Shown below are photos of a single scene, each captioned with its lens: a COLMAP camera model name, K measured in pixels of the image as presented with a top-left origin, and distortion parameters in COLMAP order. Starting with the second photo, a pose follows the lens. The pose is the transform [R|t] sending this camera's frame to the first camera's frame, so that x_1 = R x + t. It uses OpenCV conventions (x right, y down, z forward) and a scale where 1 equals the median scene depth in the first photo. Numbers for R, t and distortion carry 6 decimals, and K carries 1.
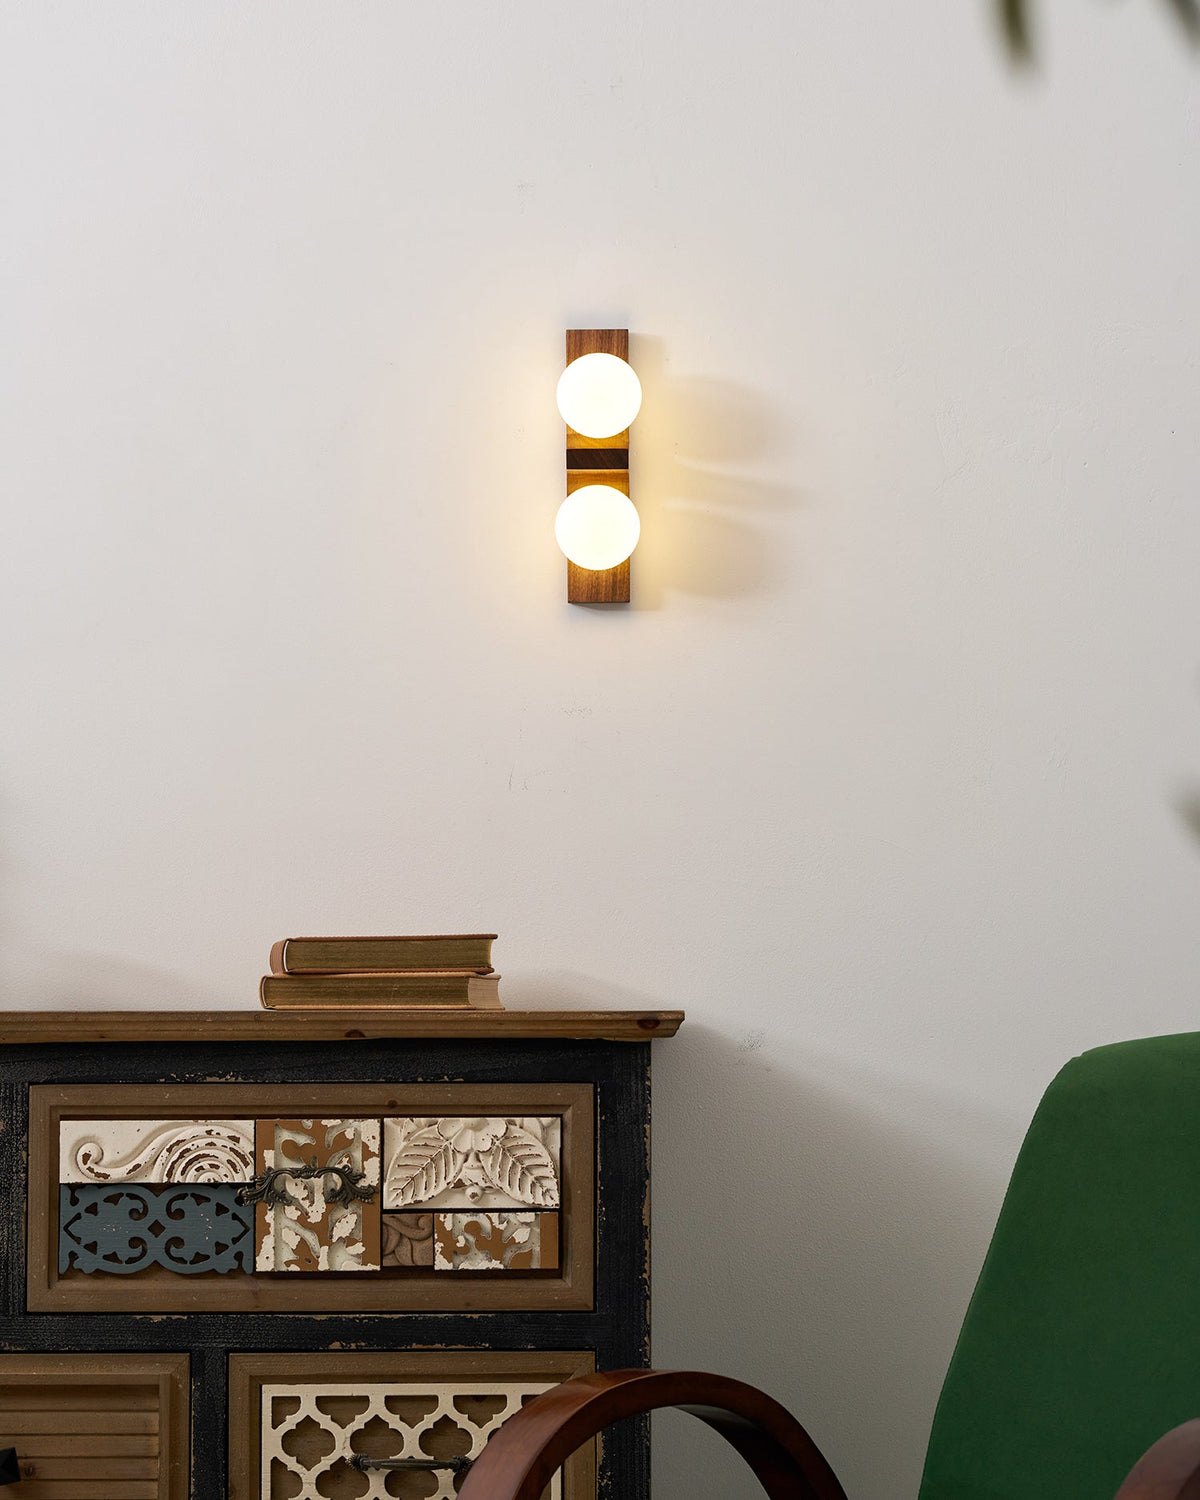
lens RADIAL K [[6843.8, 0, 602.4], [0, 6843.8, 745.9], [0, 0, 1]] dist [0.375441, 0.000000]
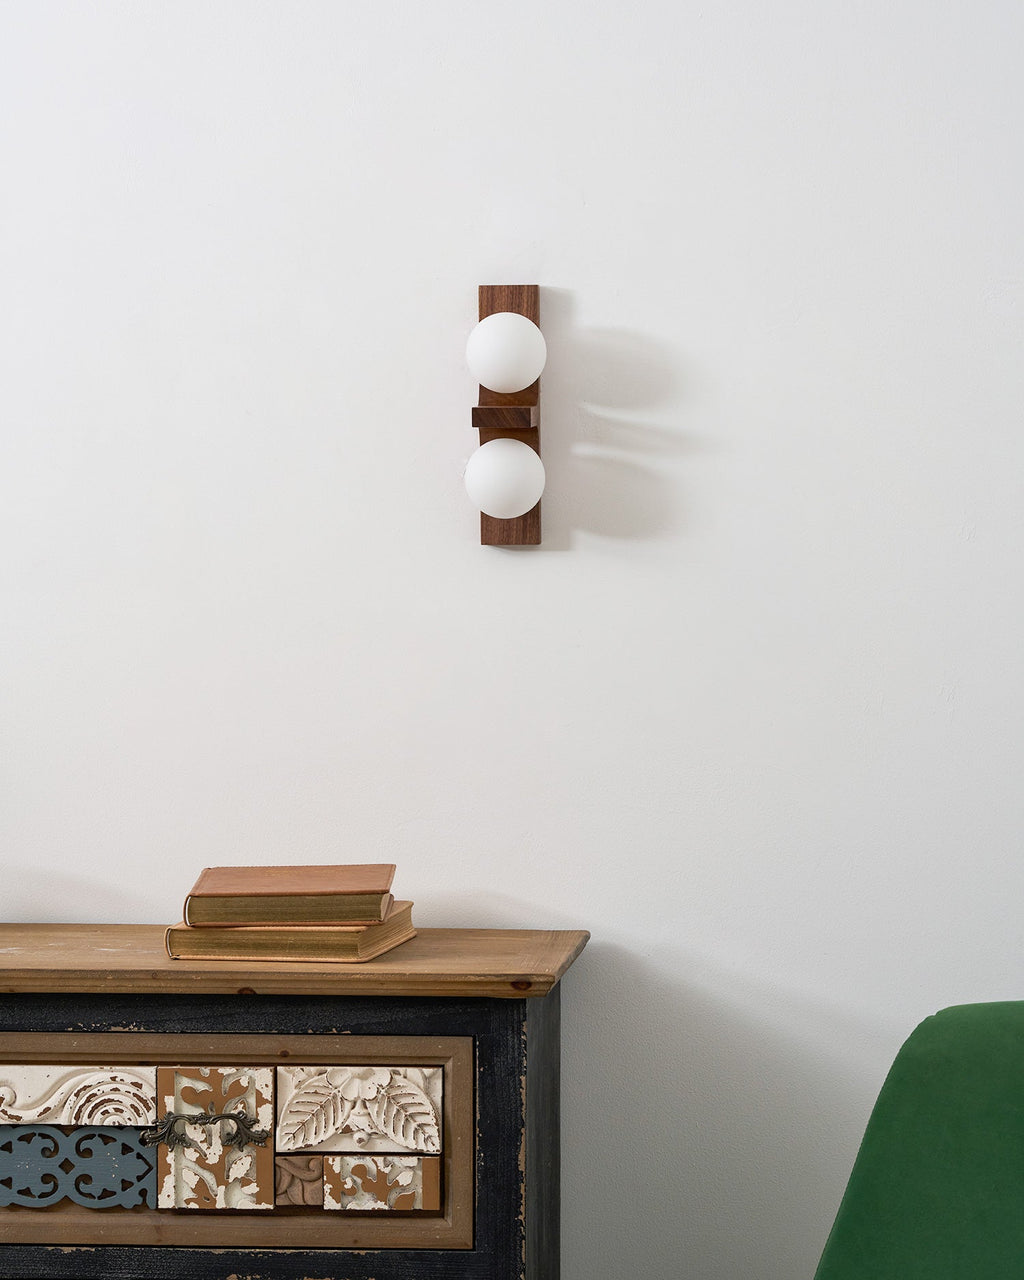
lens RADIAL K [[5840.0, 0, 500.0], [0, 5840.0, 689.5], [0, 0, 1]] dist [0.375441, 0.000000]
pose [[0.995670, 0.006198, -0.092749, 0.086570], [0.004021, 0.993968, 0.109593, -0.103377], [0.092869, -0.109492, 0.989640, 0.110747]]
